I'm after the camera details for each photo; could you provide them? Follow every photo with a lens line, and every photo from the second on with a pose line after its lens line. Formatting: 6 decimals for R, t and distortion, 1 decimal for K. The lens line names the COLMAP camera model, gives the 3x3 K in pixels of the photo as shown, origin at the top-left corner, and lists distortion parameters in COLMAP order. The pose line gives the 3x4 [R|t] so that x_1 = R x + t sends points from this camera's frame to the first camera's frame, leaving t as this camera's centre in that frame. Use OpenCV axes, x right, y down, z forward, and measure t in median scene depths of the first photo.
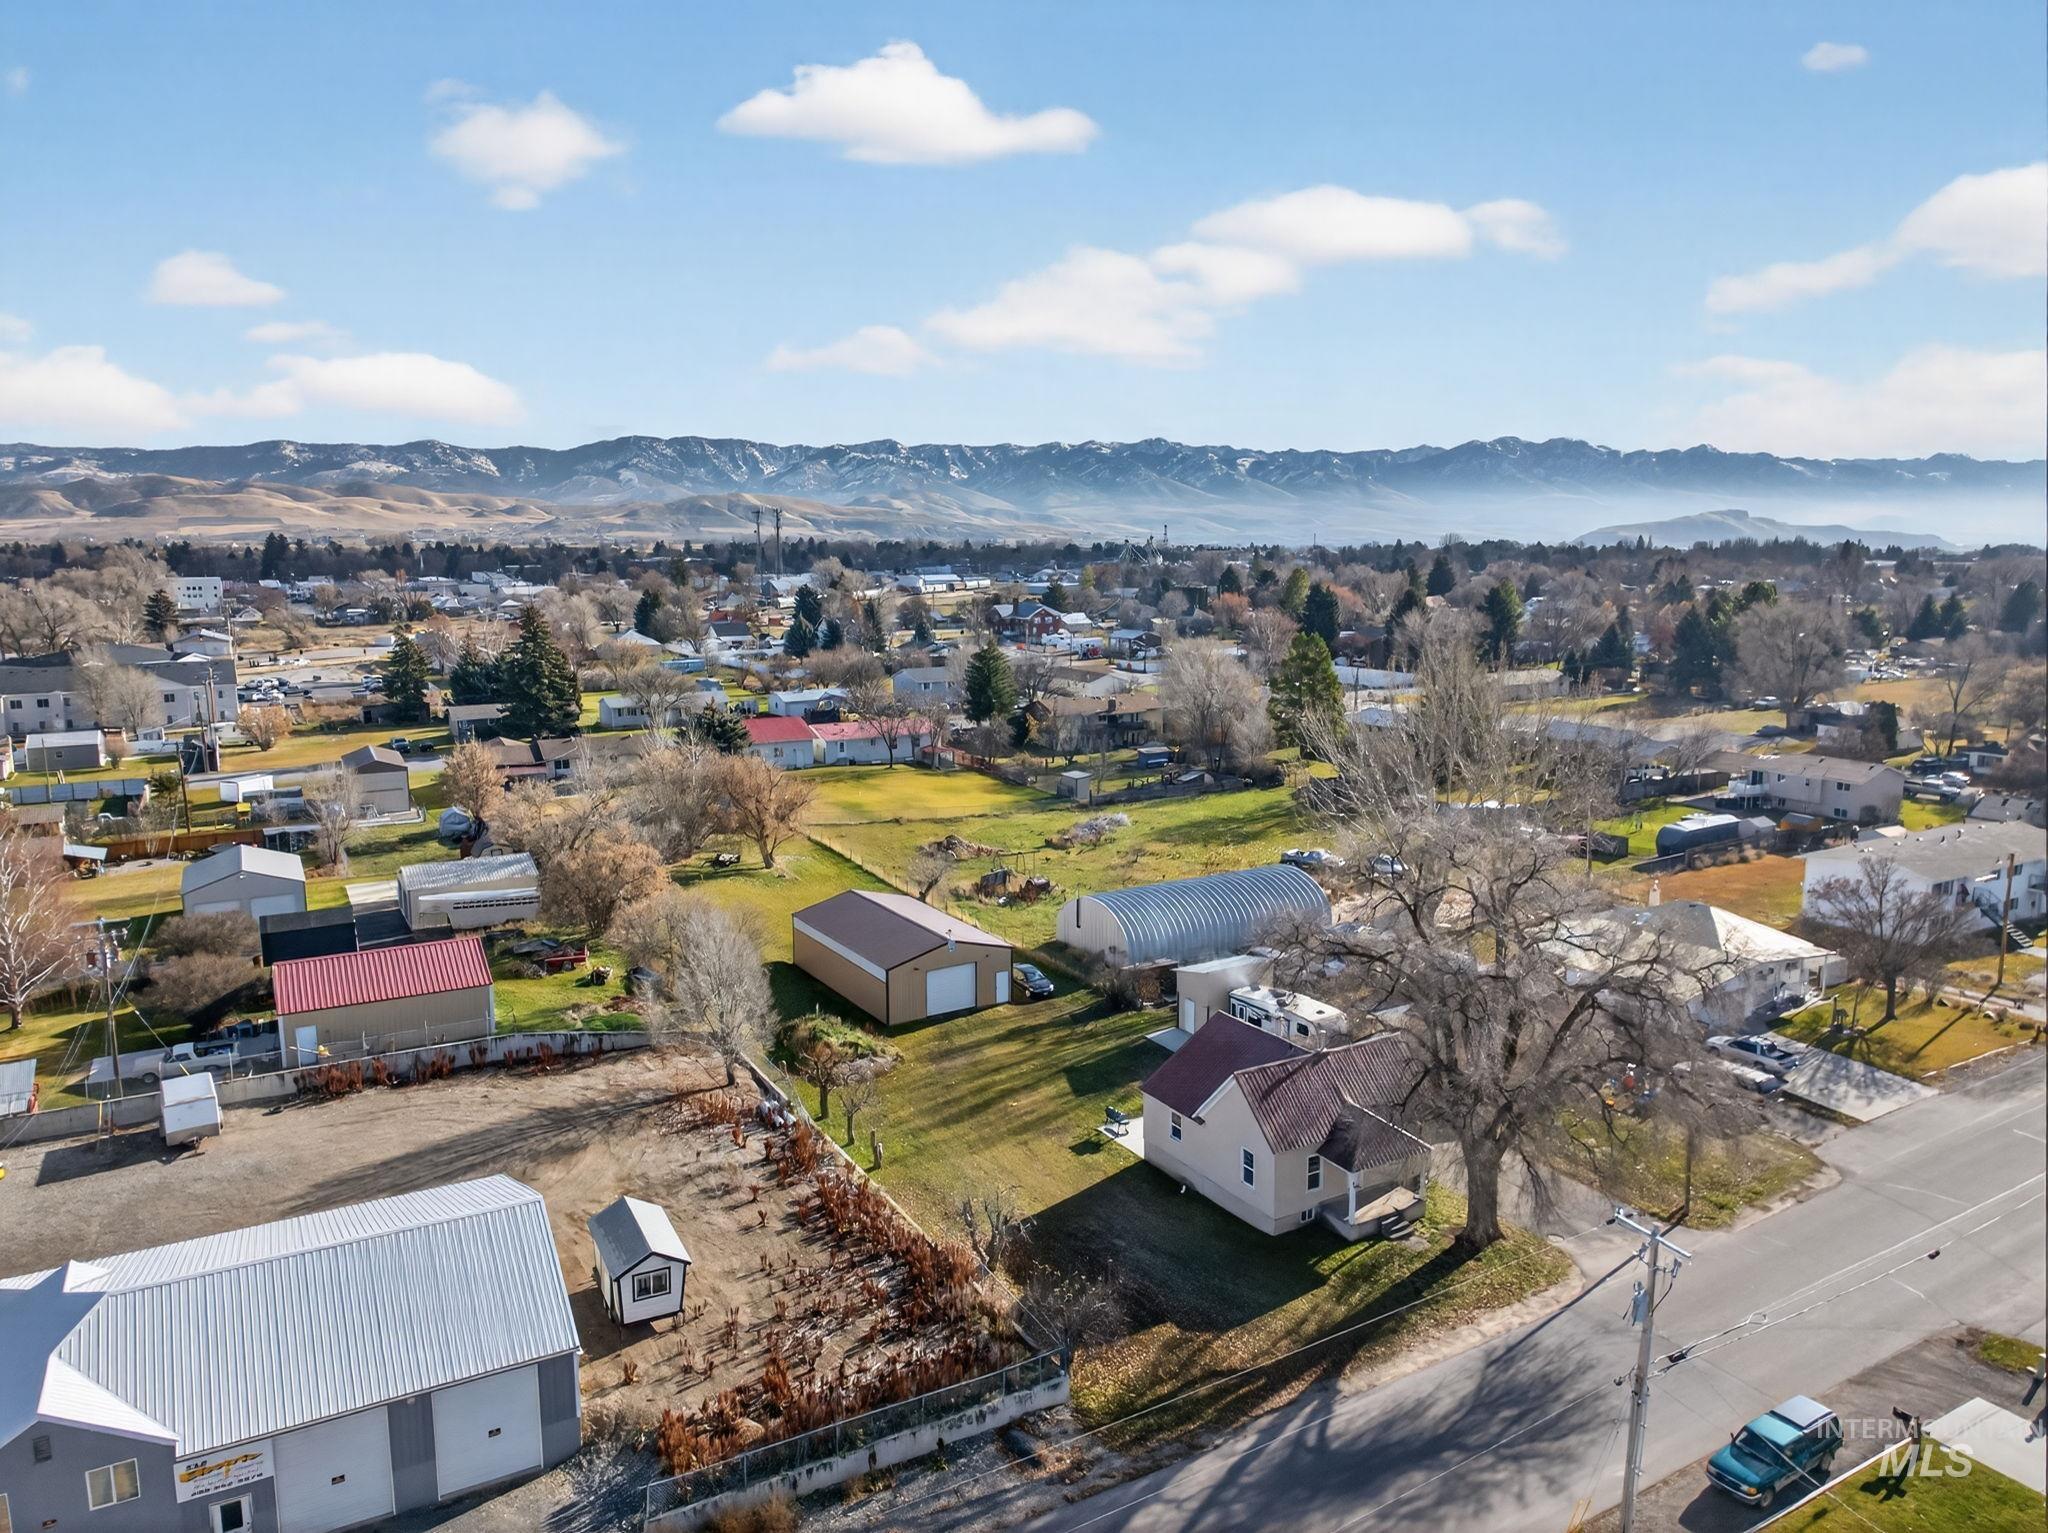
lens RADIAL K [[1394.0, 0, 1029.6], [0, 1394.0, 765.7], [0, 0, 1]] dist [-0.003298, 0.001777]
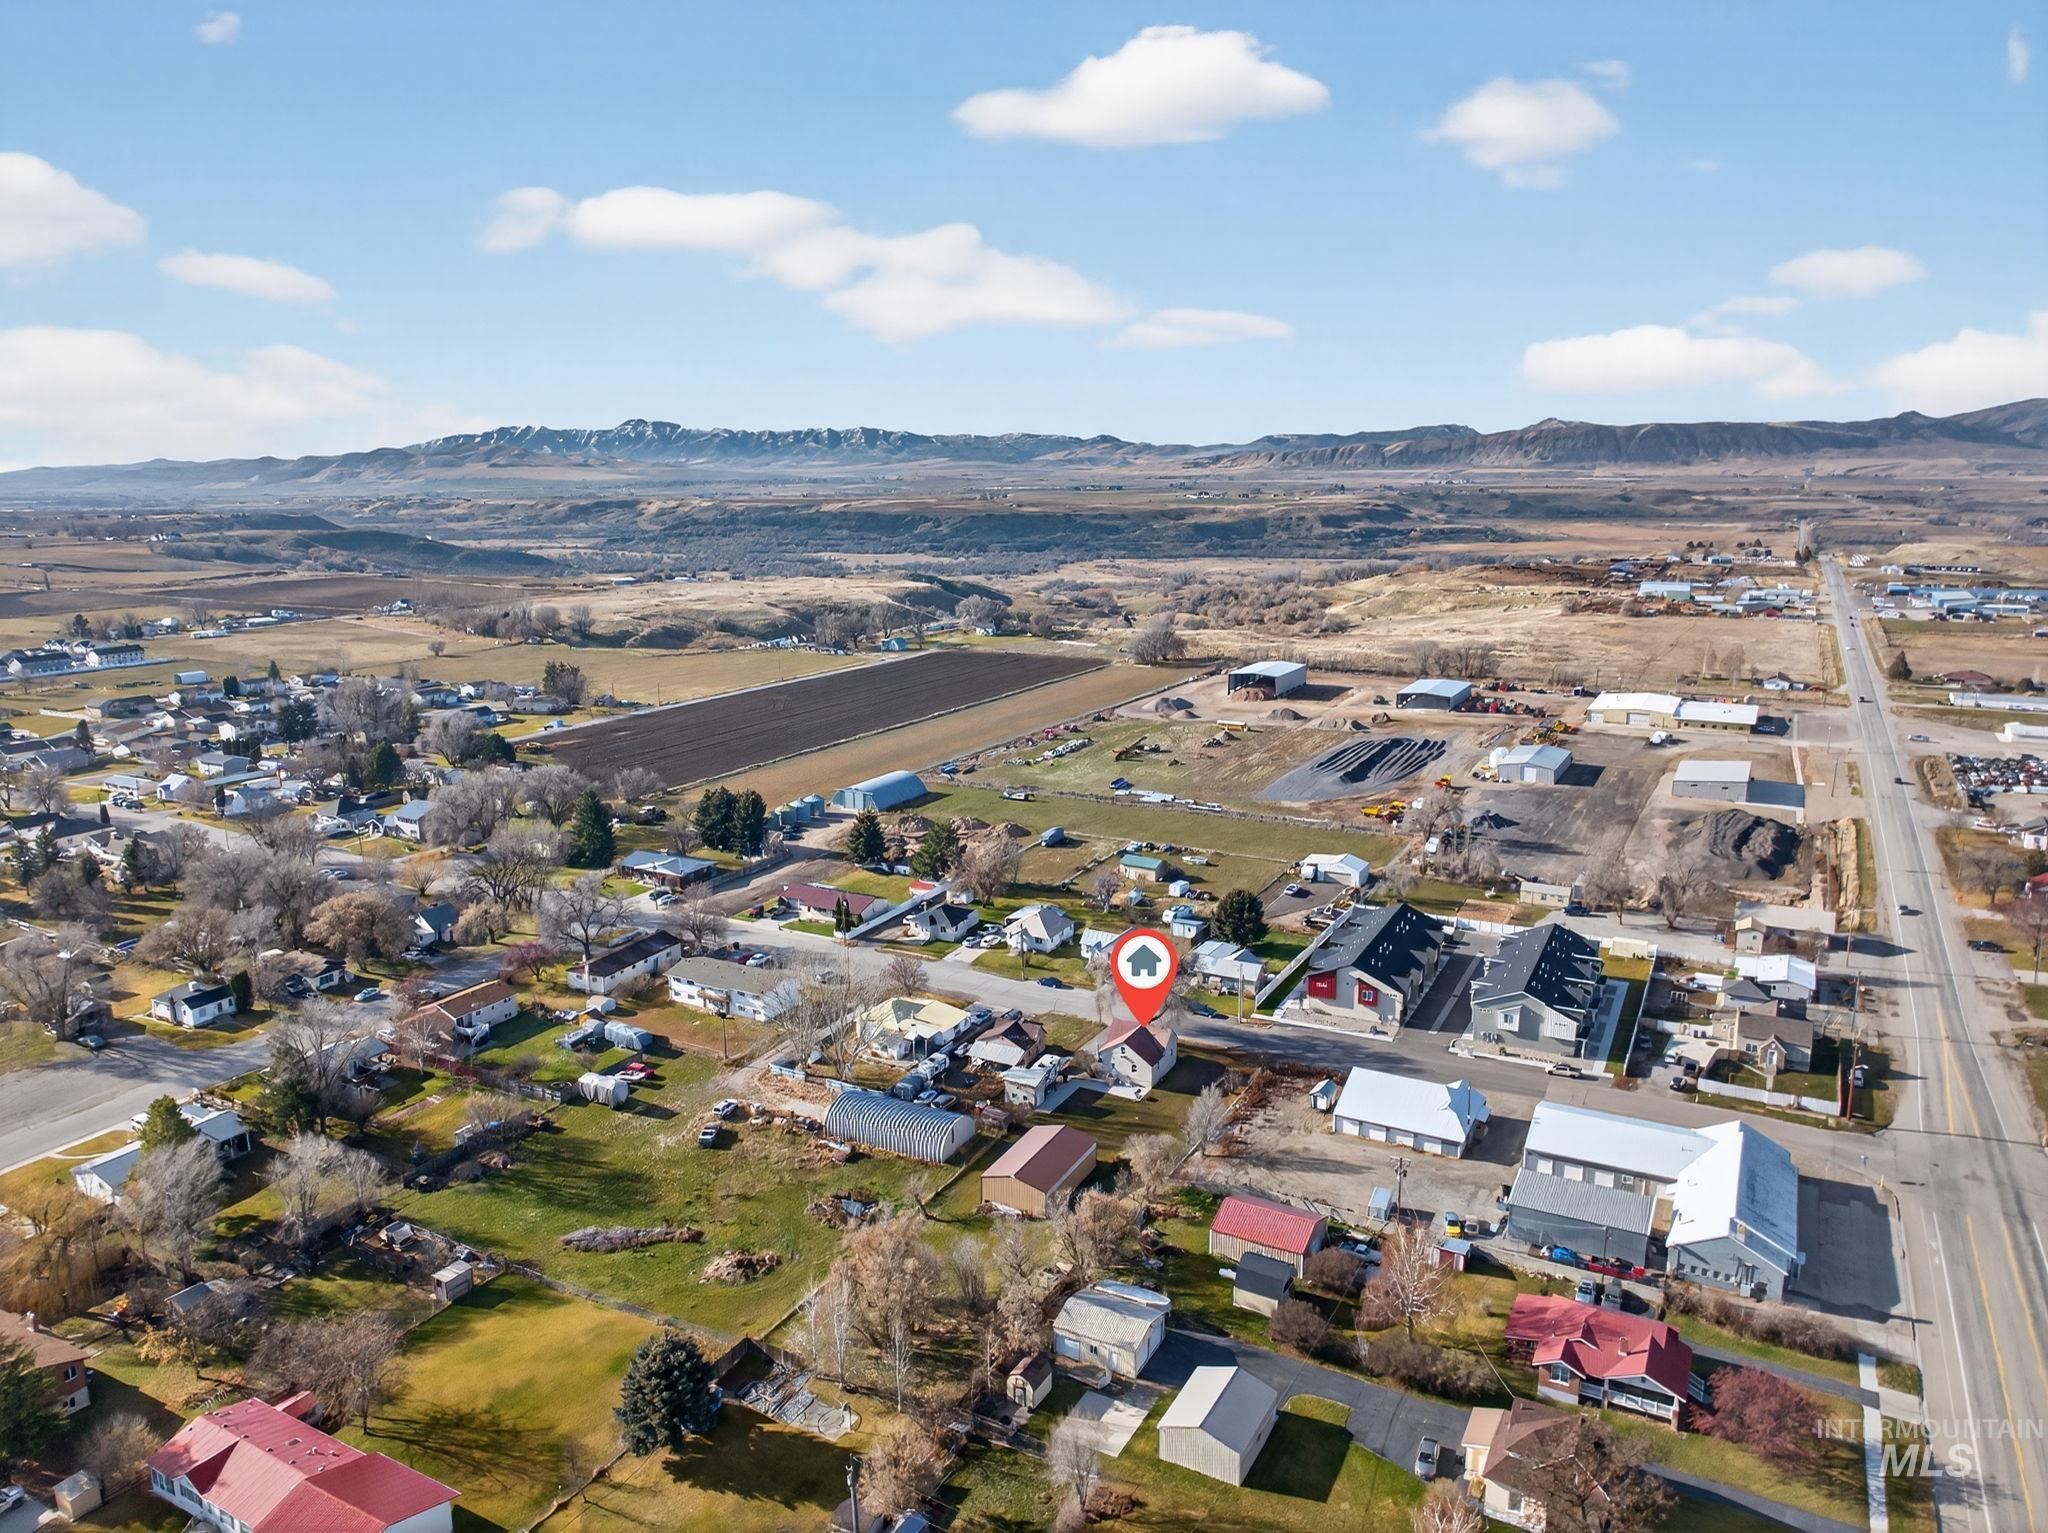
lens RADIAL K [[1394.0, 0, 1029.6], [0, 1394.0, 765.7], [0, 0, 1]] dist [-0.003298, 0.001777]
pose [[-0.522444, -0.172864, 0.834967, -1.624176], [0.143611, 0.947407, 0.286001, -0.958719], [-0.840493, 0.269330, -0.470142, 1.821119]]
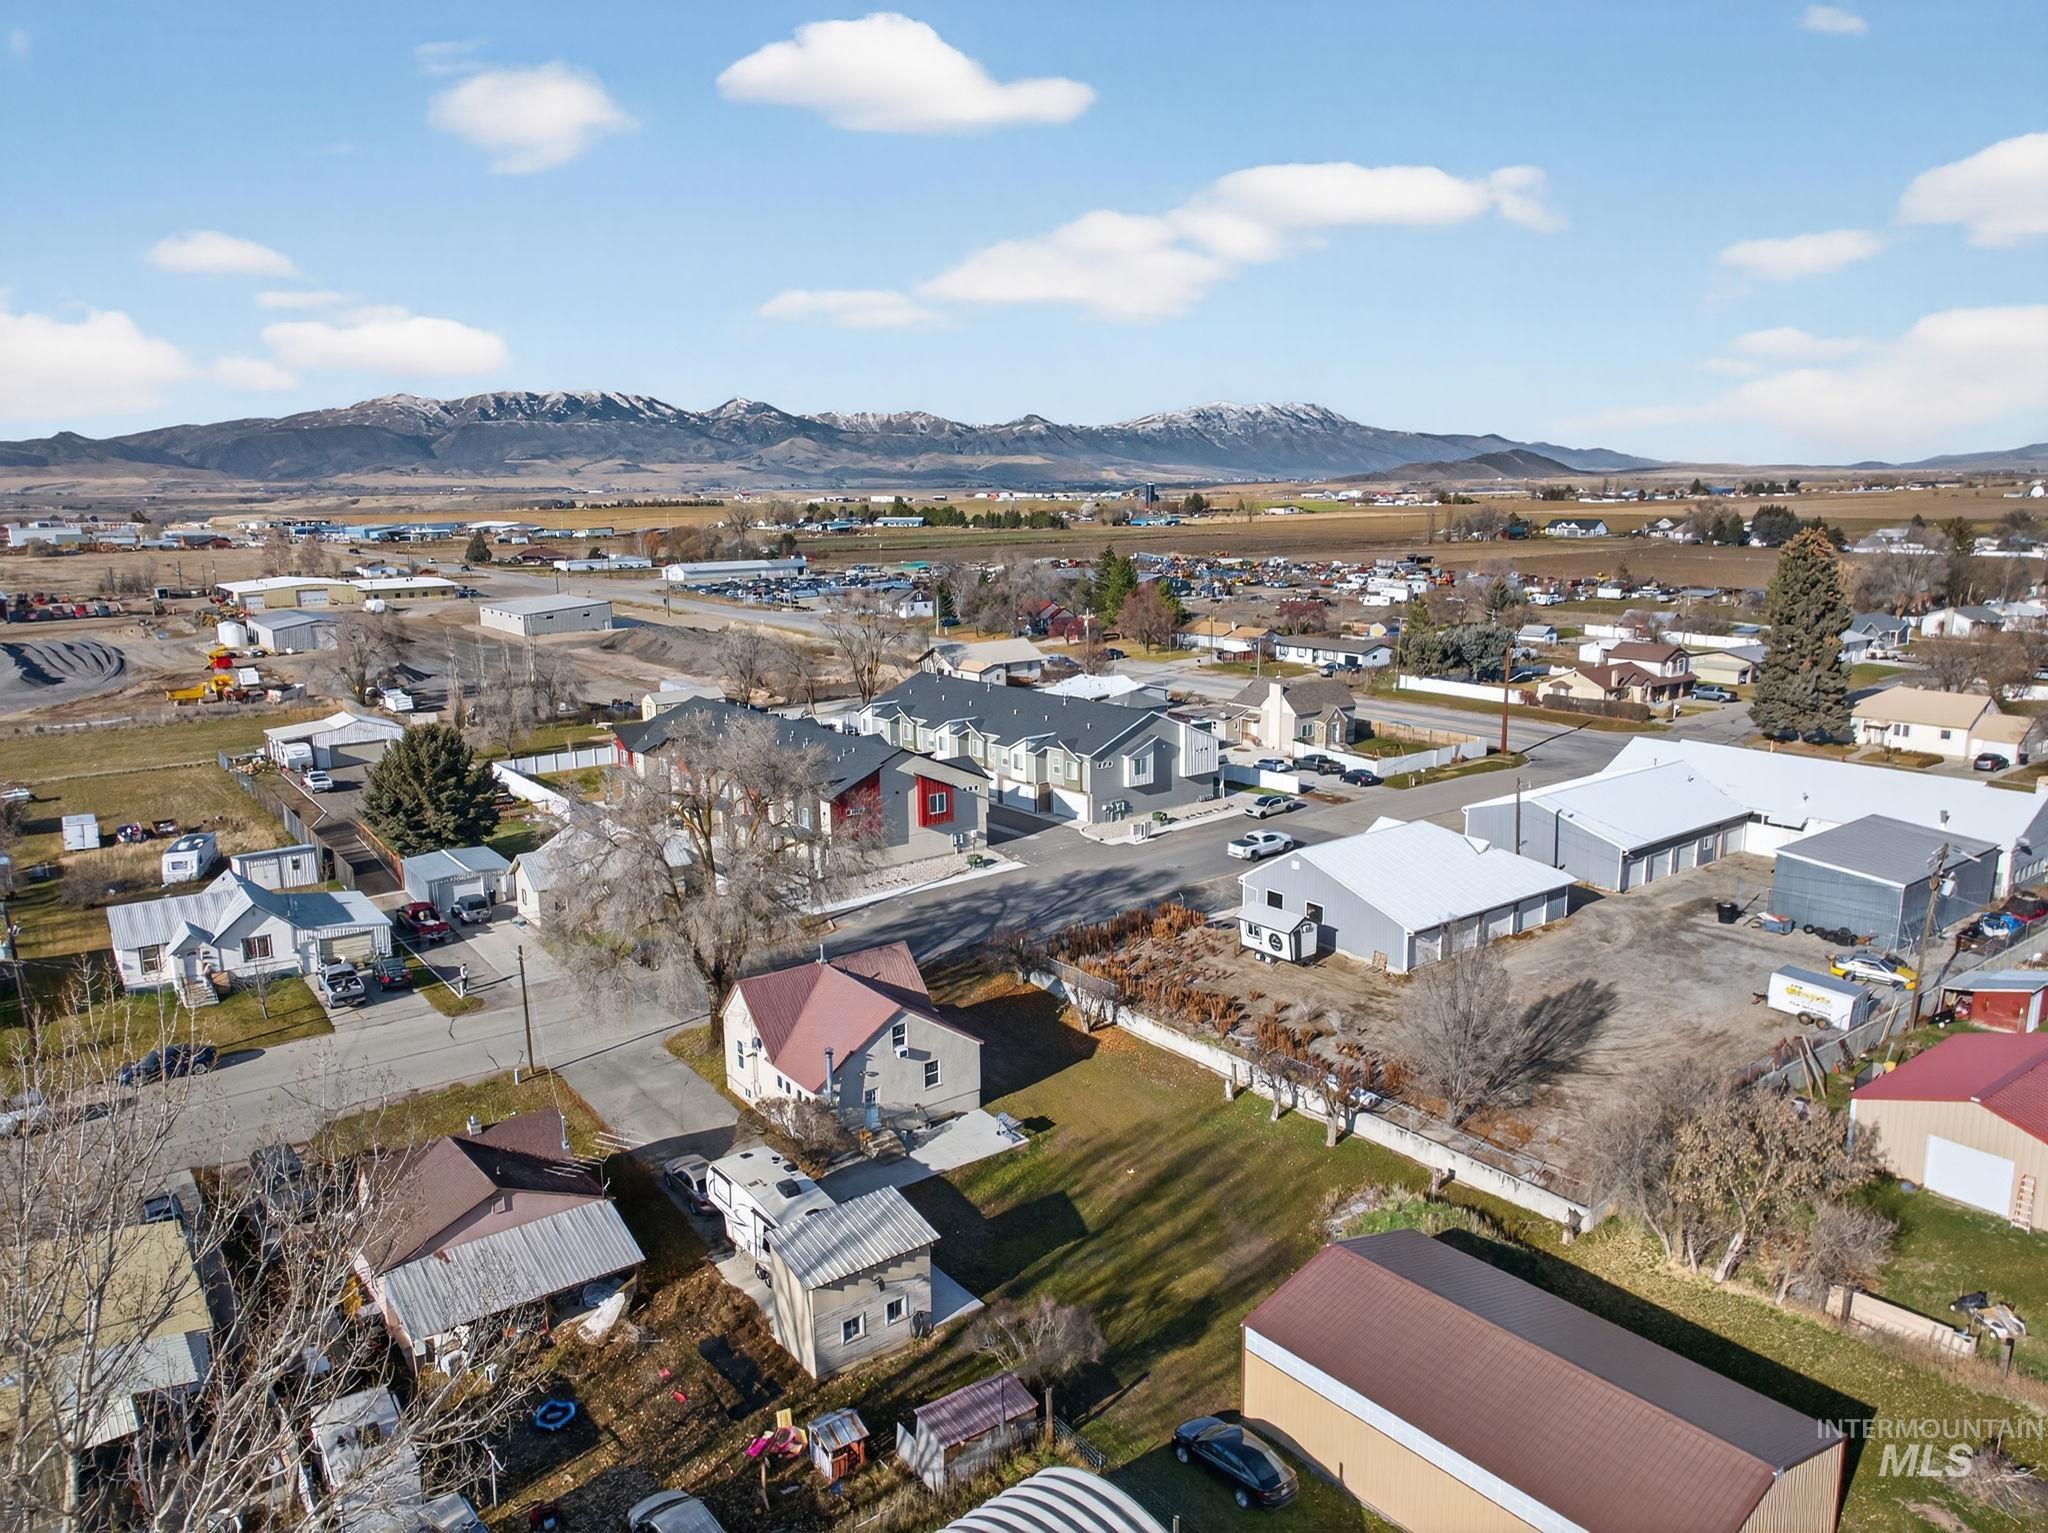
lens RADIAL K [[1394.0, 0, 1029.6], [0, 1394.0, 765.7], [0, 0, 1]] dist [-0.003298, 0.001777]
pose [[-0.991662, 0.038335, -0.123029, 0.123313], [-0.007739, 0.935285, 0.353810, -0.238114], [0.128631, 0.351812, -0.927191, 1.383769]]
